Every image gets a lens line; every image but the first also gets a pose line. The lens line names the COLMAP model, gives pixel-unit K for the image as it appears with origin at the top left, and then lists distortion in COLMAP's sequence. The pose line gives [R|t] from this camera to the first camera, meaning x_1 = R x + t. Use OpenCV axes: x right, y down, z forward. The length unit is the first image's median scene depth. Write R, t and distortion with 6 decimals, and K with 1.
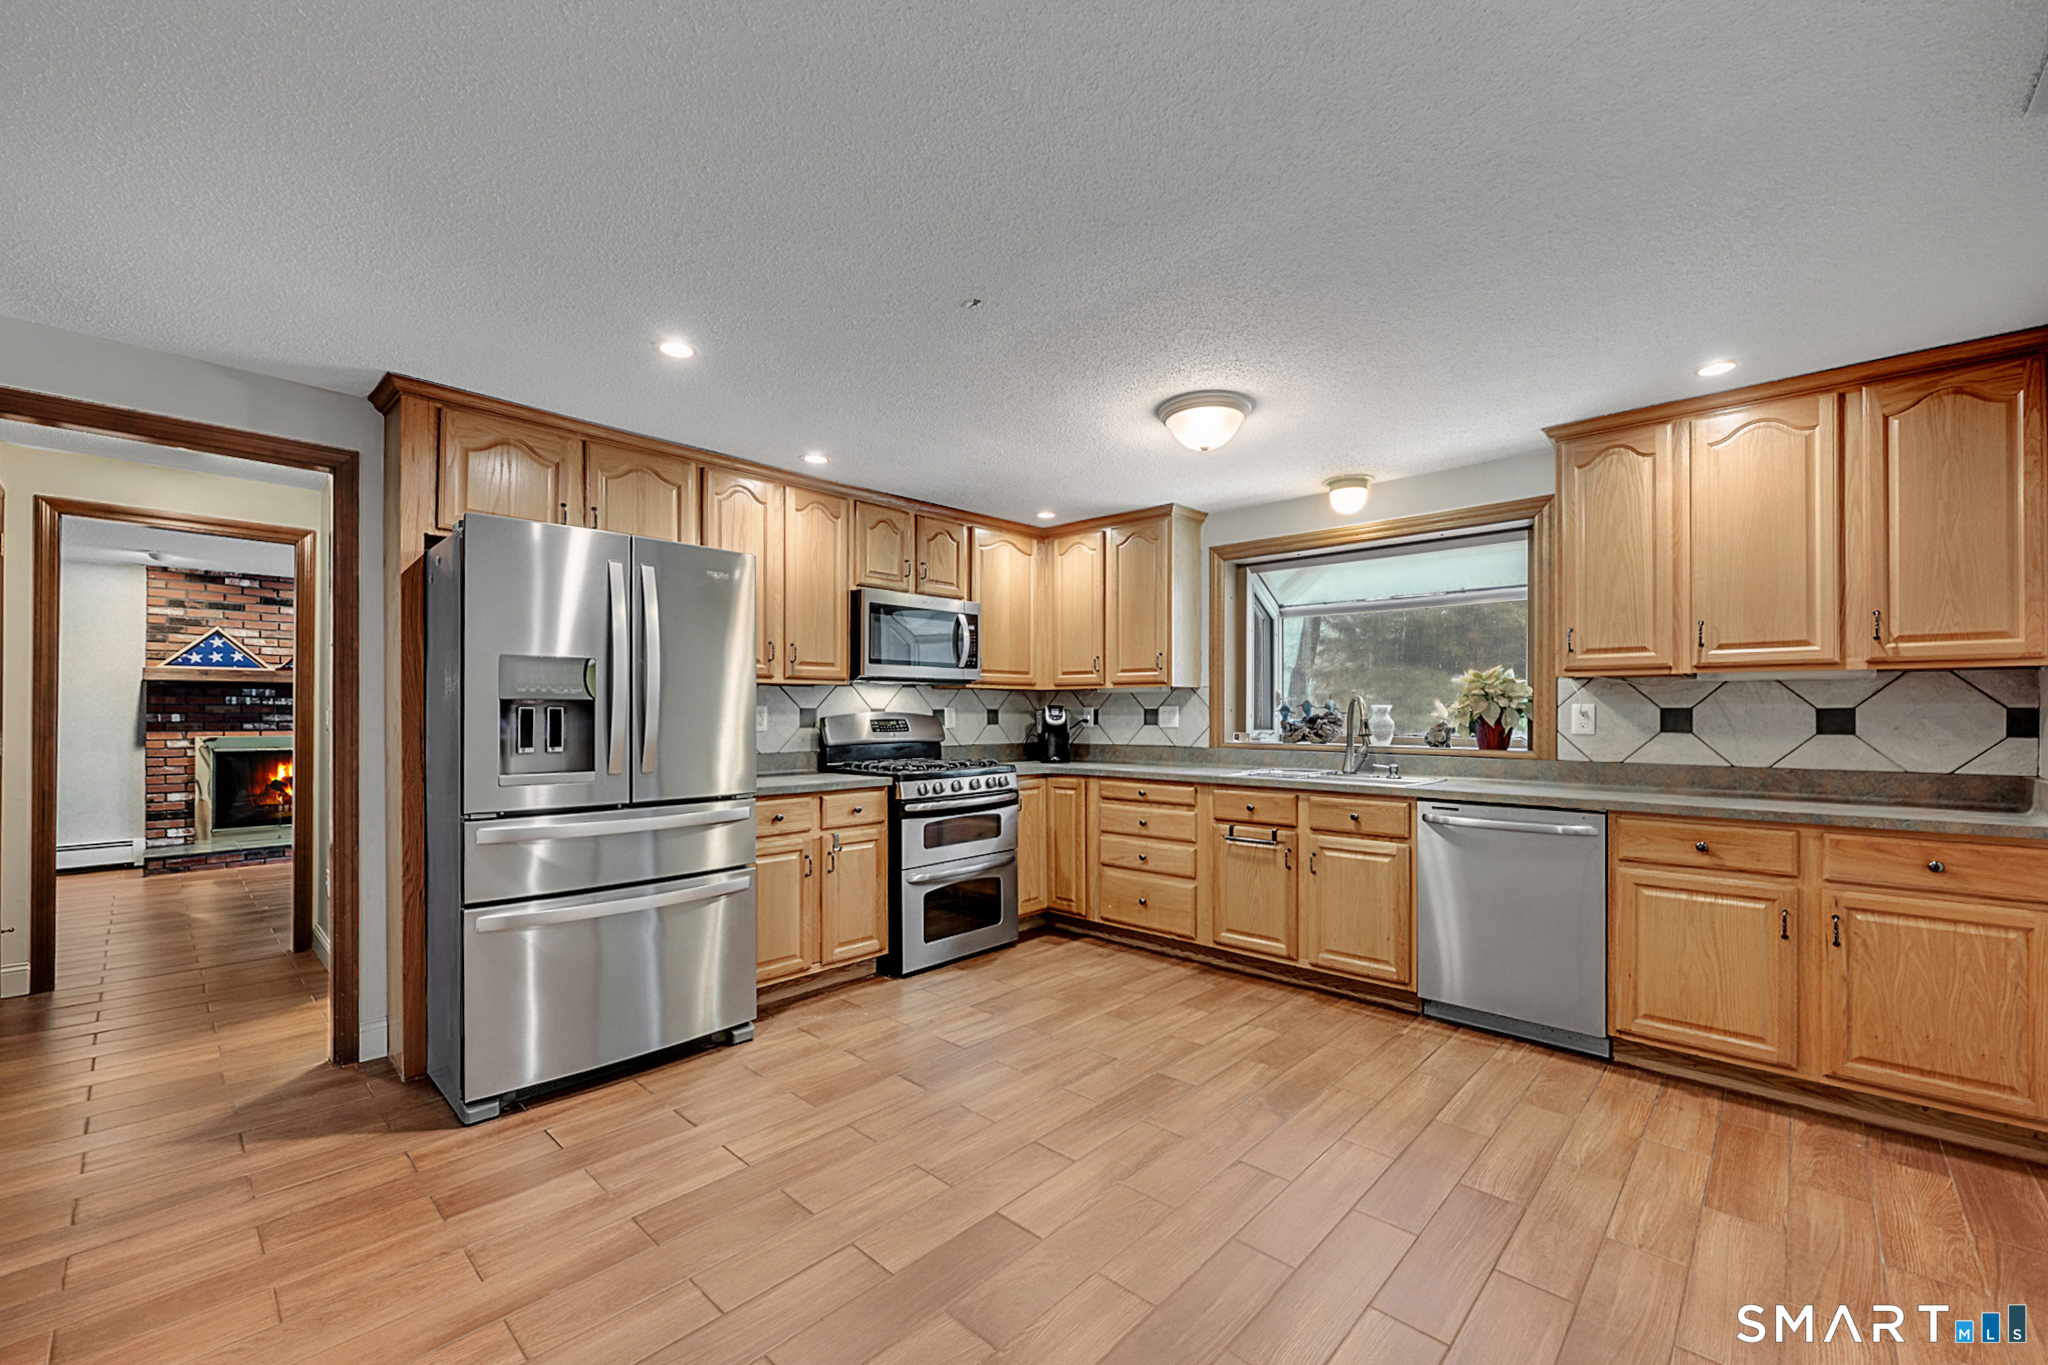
lens RADIAL K [[826.9, 0, 1049.3], [0, 826.9, 702.0], [0, 0, 1]] dist [0.000175, 0.000154]
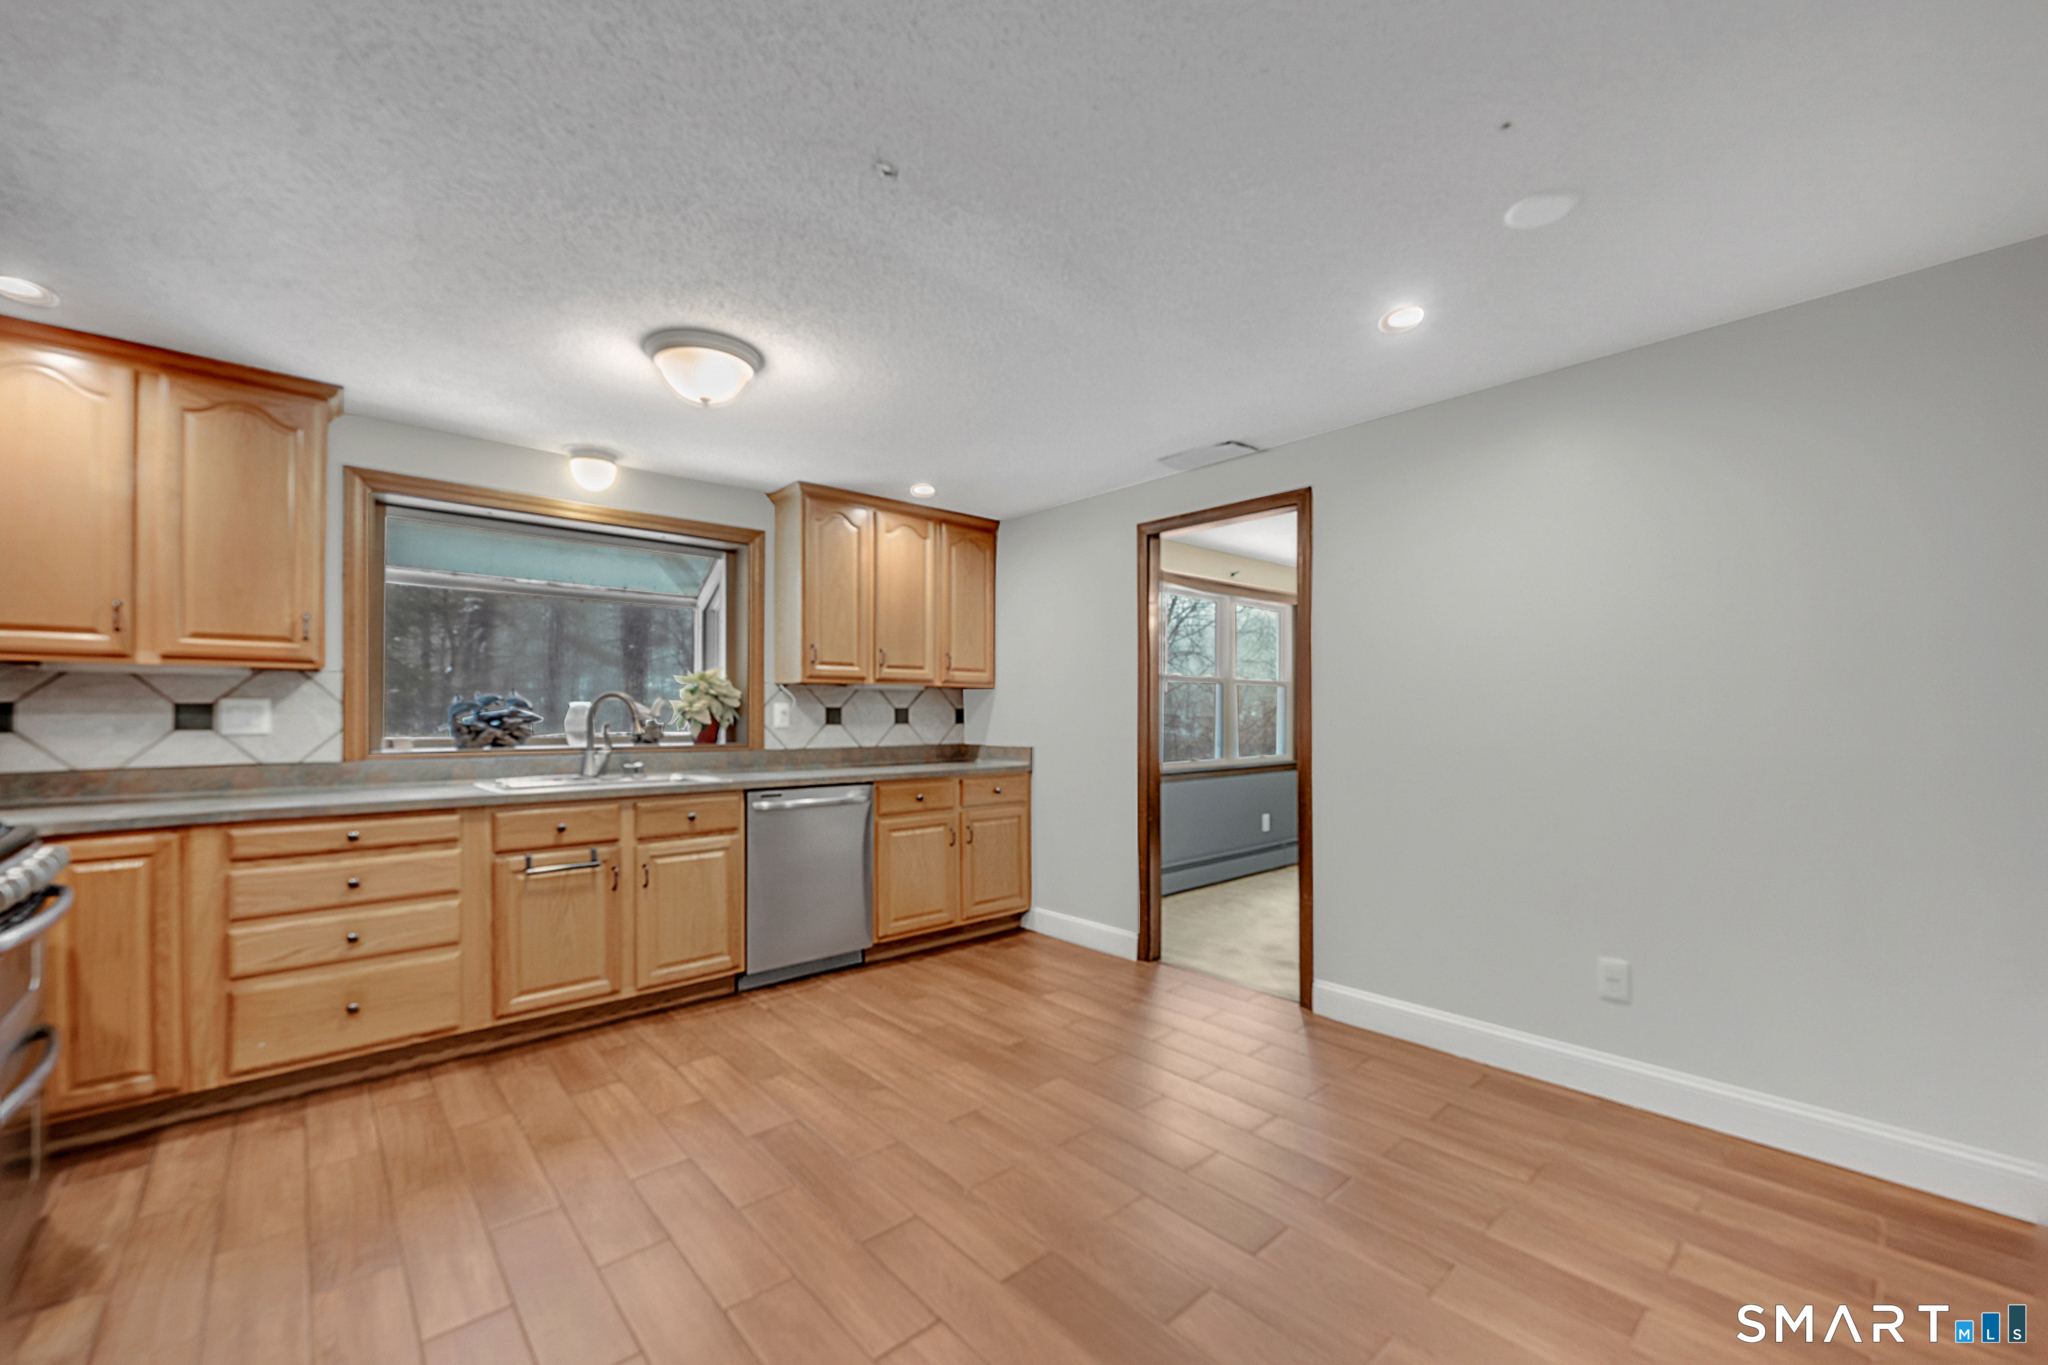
lens RADIAL K [[787.9, 0, 1028.9], [0, 787.9, 698.0], [0, 0, 1]] dist [-0.003327, -0.000351]
pose [[0.109370, 0.015558, 0.993879, -0.503290], [-0.015378, 0.999784, -0.013958, 0.005303], [-0.993882, -0.013758, 0.109586, 0.495904]]
